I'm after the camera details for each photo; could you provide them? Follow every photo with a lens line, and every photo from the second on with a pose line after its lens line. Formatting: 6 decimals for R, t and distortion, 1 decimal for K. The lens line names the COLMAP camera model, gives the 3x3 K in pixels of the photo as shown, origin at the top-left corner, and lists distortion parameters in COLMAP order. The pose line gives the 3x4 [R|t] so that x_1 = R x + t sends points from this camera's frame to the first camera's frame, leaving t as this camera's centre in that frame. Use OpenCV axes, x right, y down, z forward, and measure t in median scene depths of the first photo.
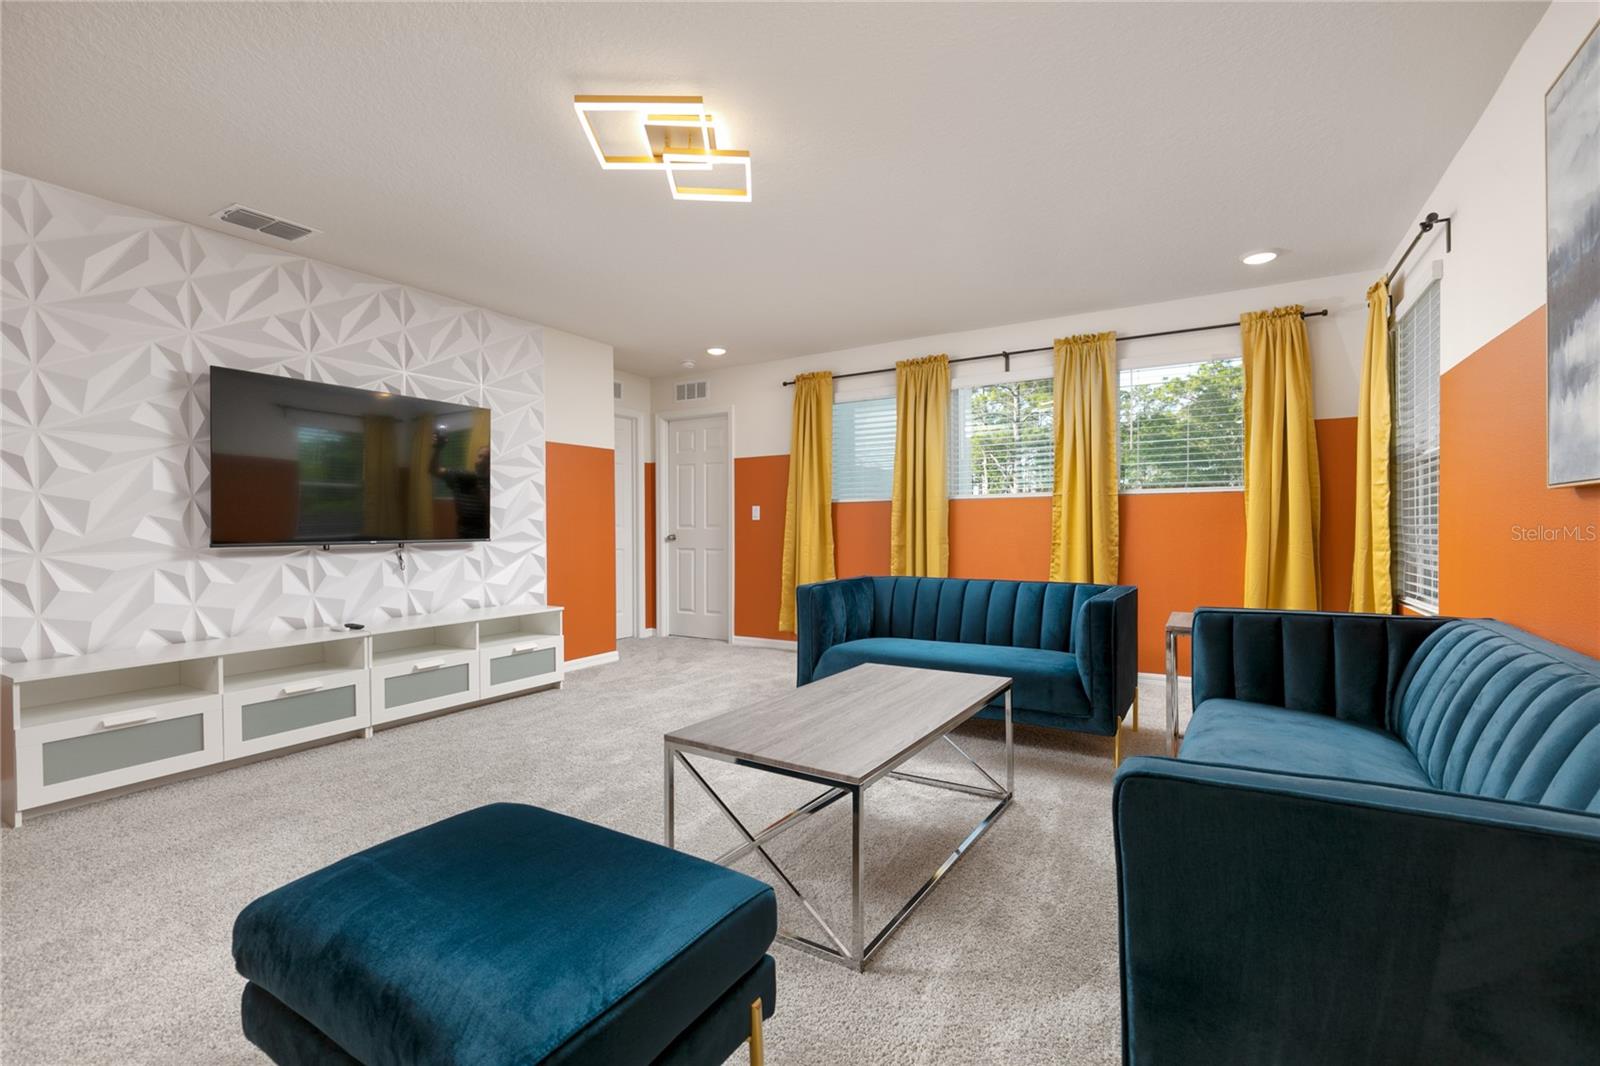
lens RADIAL K [[711.9, 0, 793.1], [0, 711.9, 519.9], [0, 0, 1]] dist [0.002775, 0.000558]
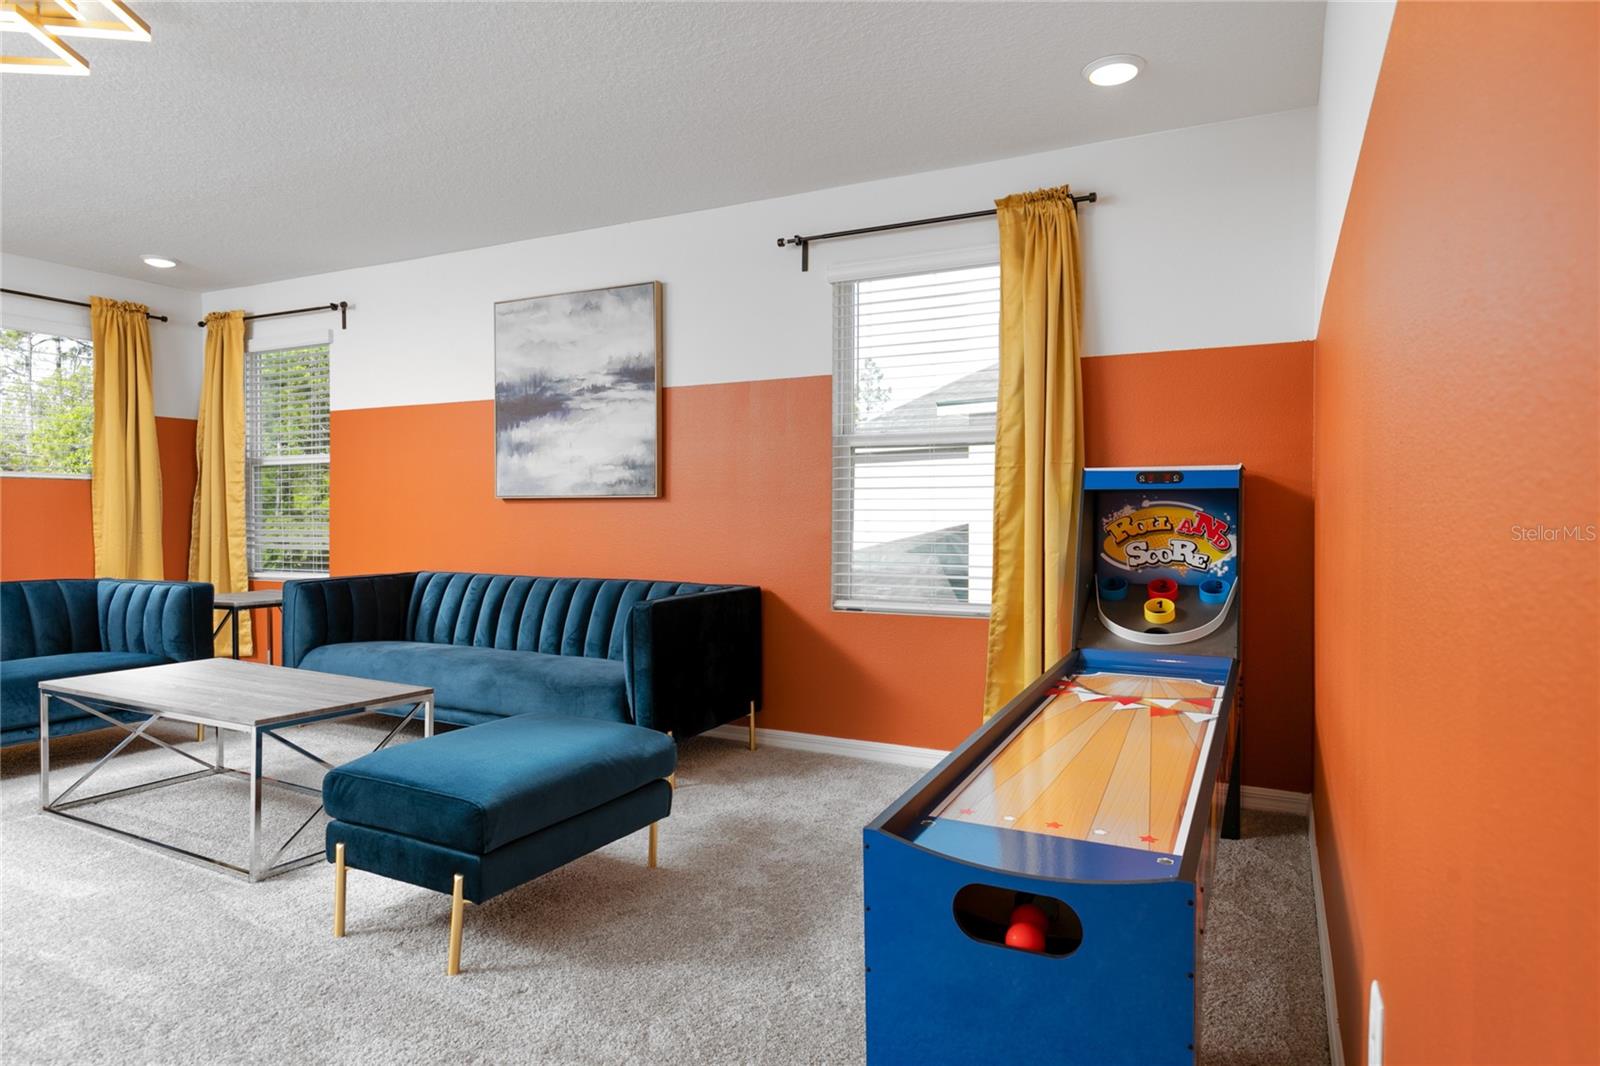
lens RADIAL K [[927.9, 0, 800.0], [0, 927.9, 533.0], [0, 0, 1]] dist [-0.001807, -0.000178]
pose [[-0.082448, -0.017557, 0.996441, -0.833637], [-0.007221, 0.999829, 0.017019, 0.002787], [-0.996569, -0.005792, -0.082561, 0.179327]]
